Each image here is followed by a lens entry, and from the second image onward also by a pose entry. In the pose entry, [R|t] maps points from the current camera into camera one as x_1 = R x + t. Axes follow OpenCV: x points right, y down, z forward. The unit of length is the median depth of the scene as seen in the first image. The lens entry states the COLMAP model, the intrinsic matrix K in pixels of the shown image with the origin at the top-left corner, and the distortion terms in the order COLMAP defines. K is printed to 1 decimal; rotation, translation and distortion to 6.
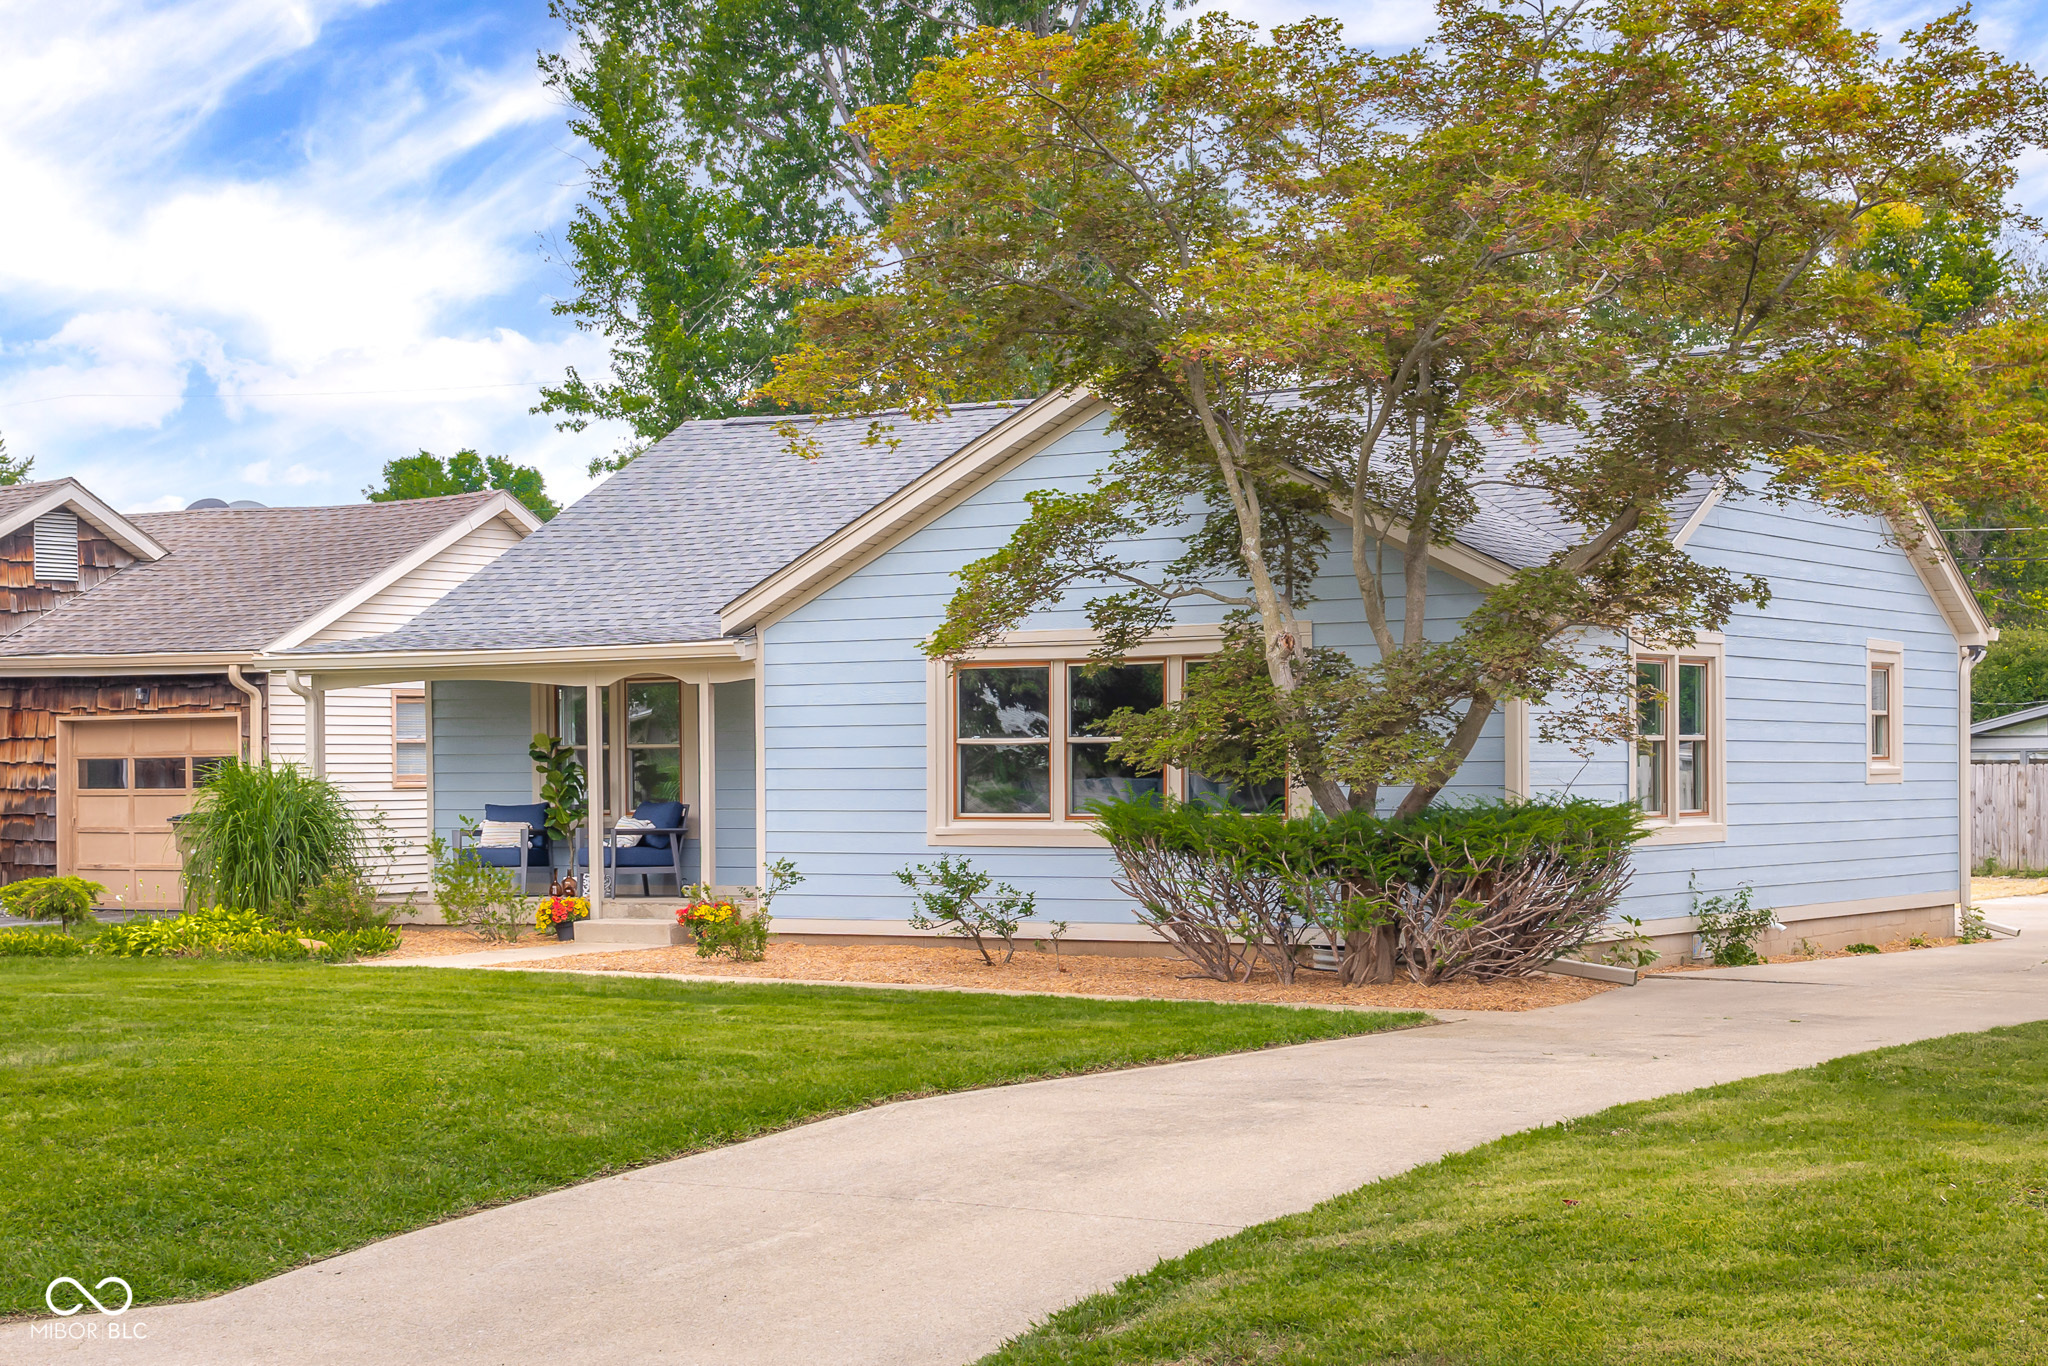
lens RADIAL K [[3283.2, 0, 1016.7], [0, 3283.2, 808.2], [0, 0, 1]] dist [0.158033, 0.086053]
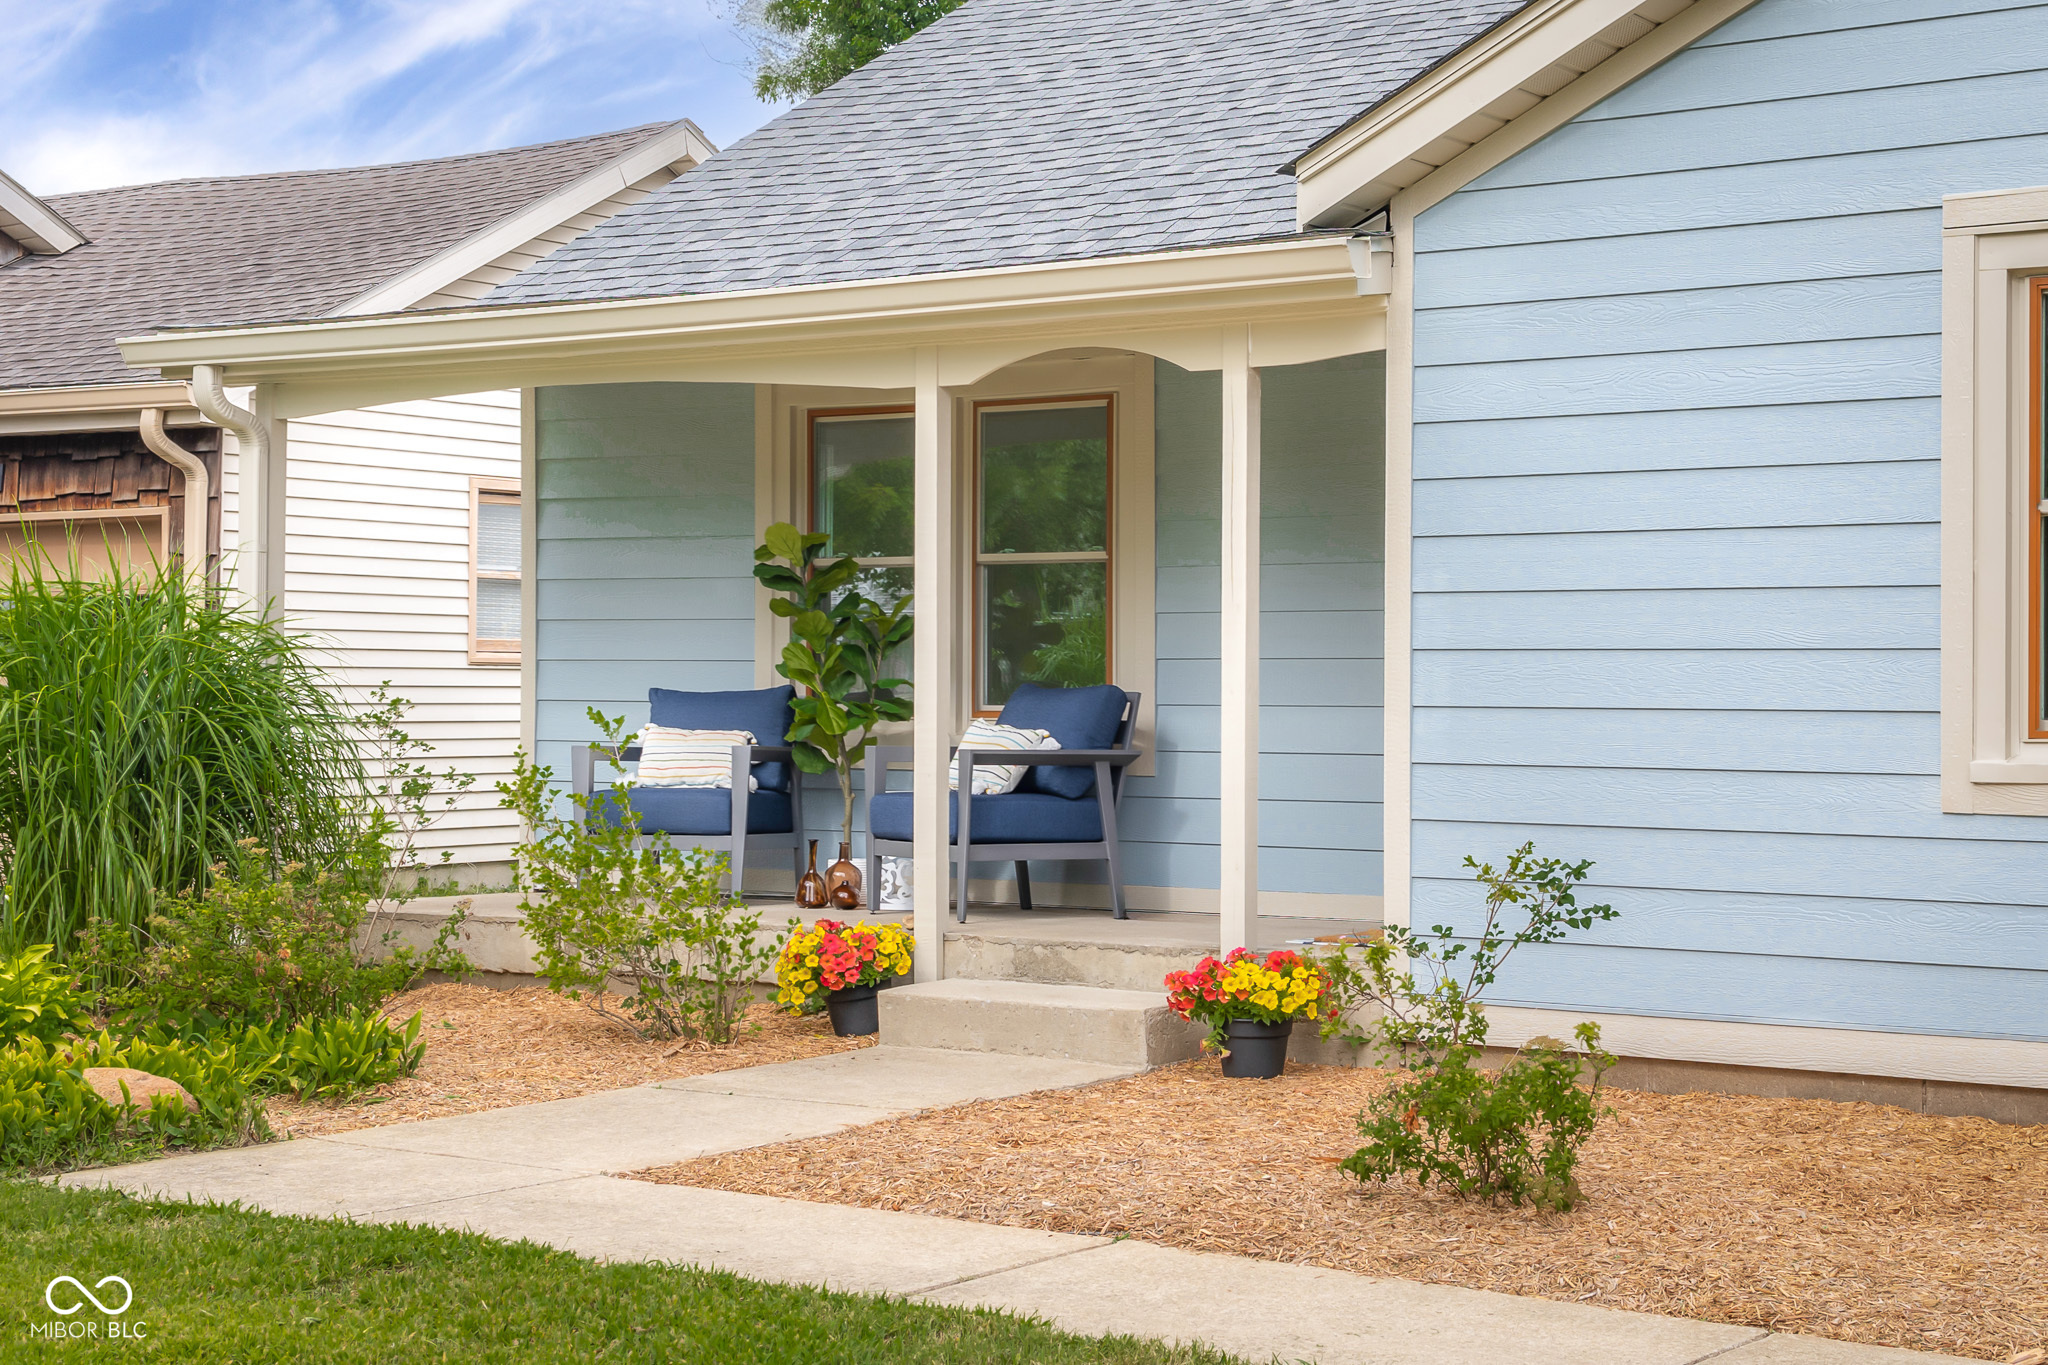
lens RADIAL K [[3261.9, 0, 1024.0], [0, 3261.9, 682.5], [0, 0, 1]] dist [0.164916, -0.009374]
pose [[0.999133, 0.014115, -0.039162, -0.098655], [-0.014668, 0.999796, -0.013868, 0.003477], [0.038958, 0.014430, 0.999137, 0.593068]]
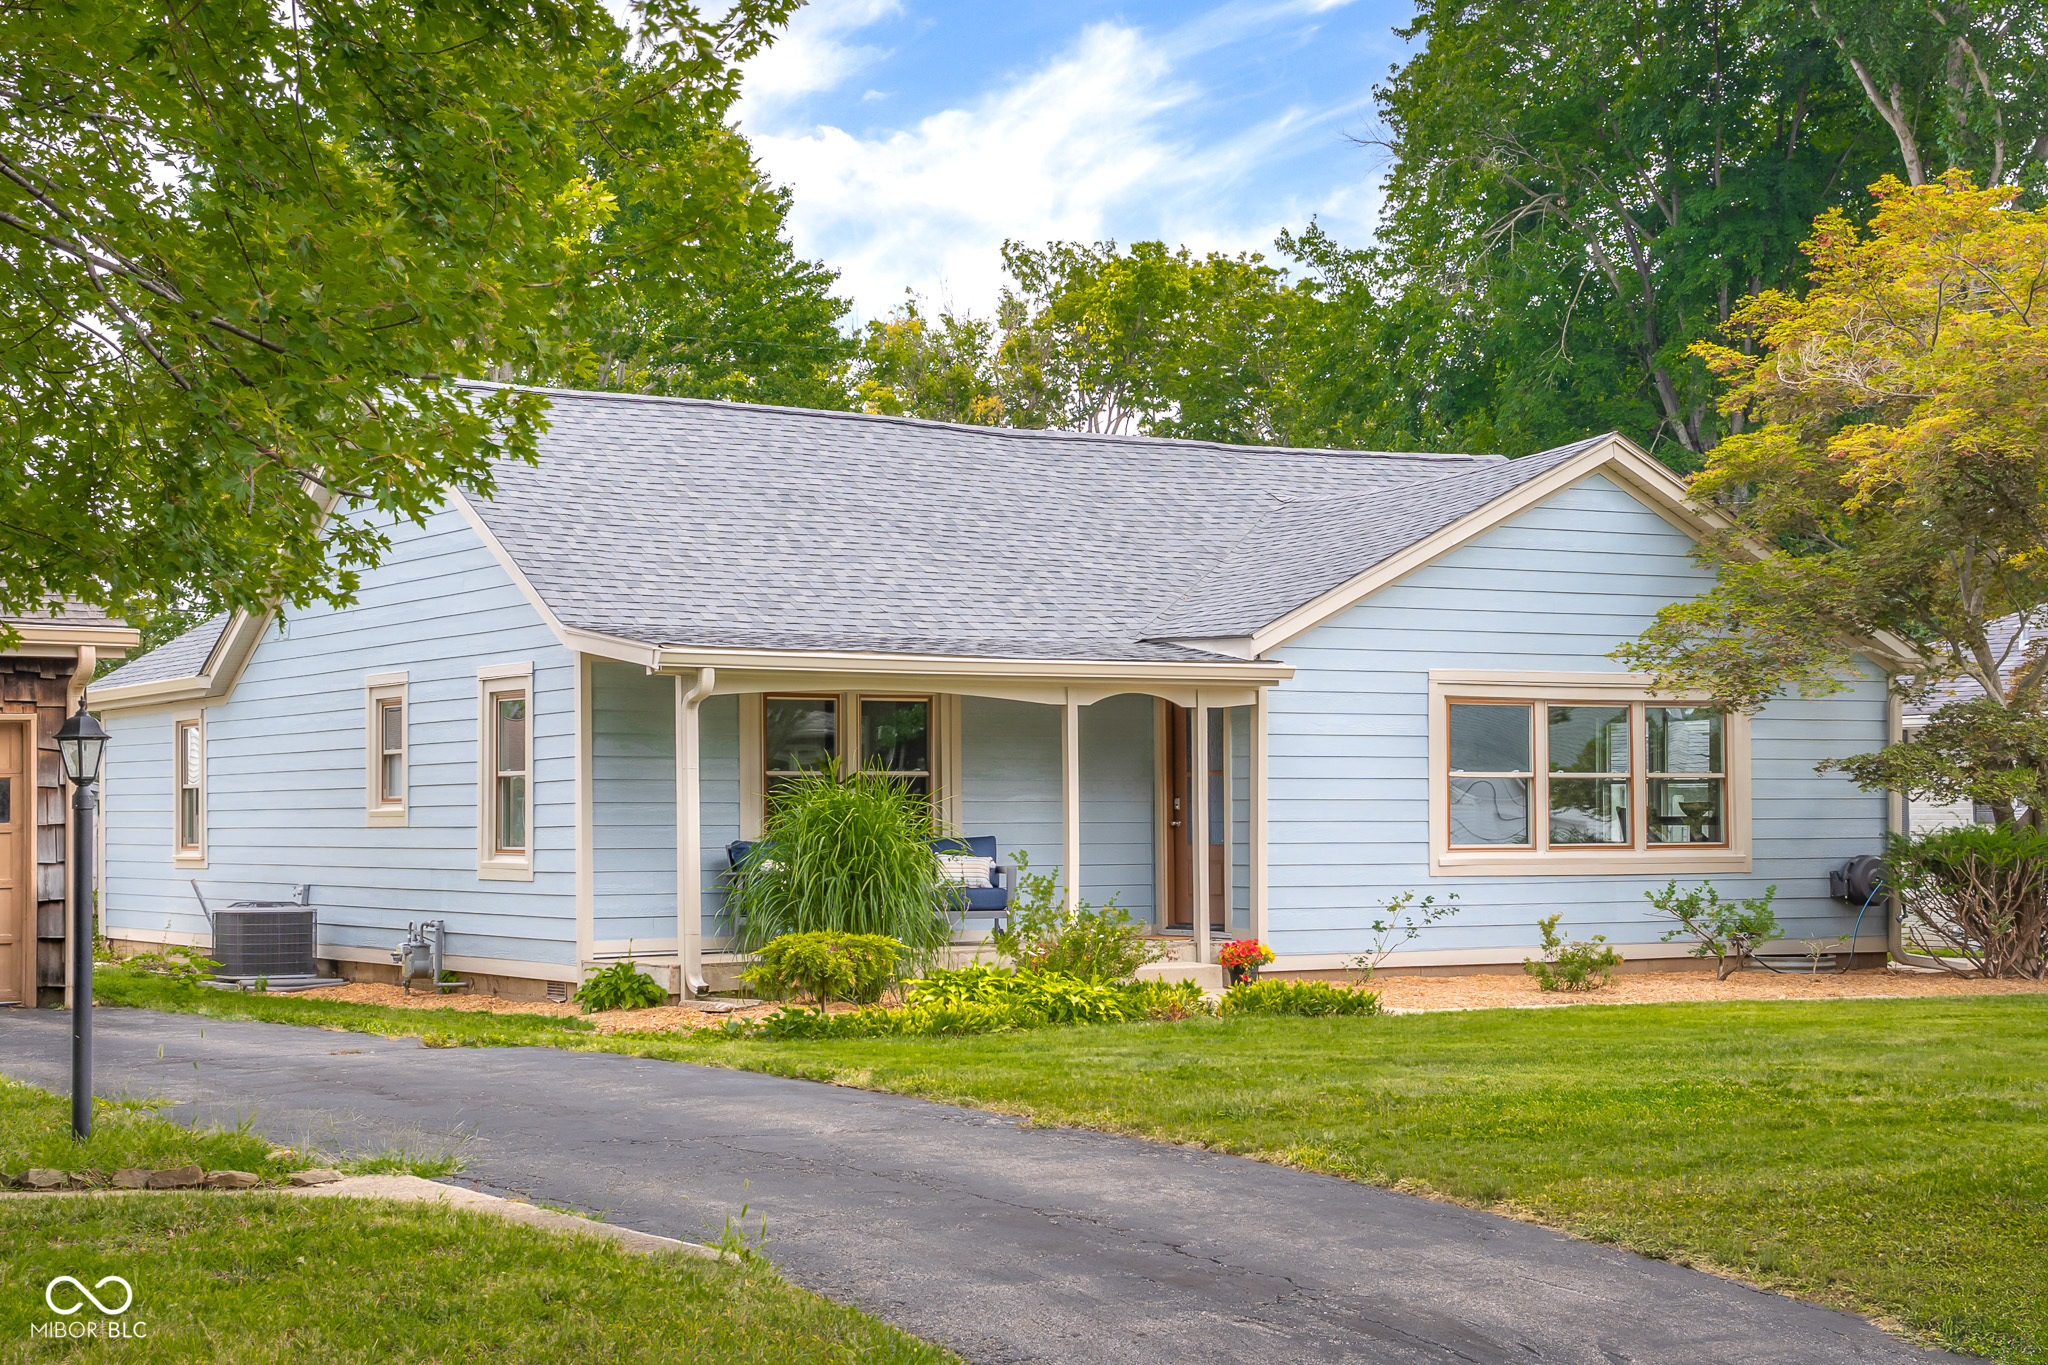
lens RADIAL K [[3261.9, 0, 1024.0], [0, 3261.9, 682.5], [0, 0, 1]] dist [0.164916, -0.009374]
pose [[0.428590, 0.042937, 0.902478, -0.909063], [0.009714, 0.998593, -0.052122, 0.002795], [-0.903447, 0.031105, 0.427570, 0.615308]]
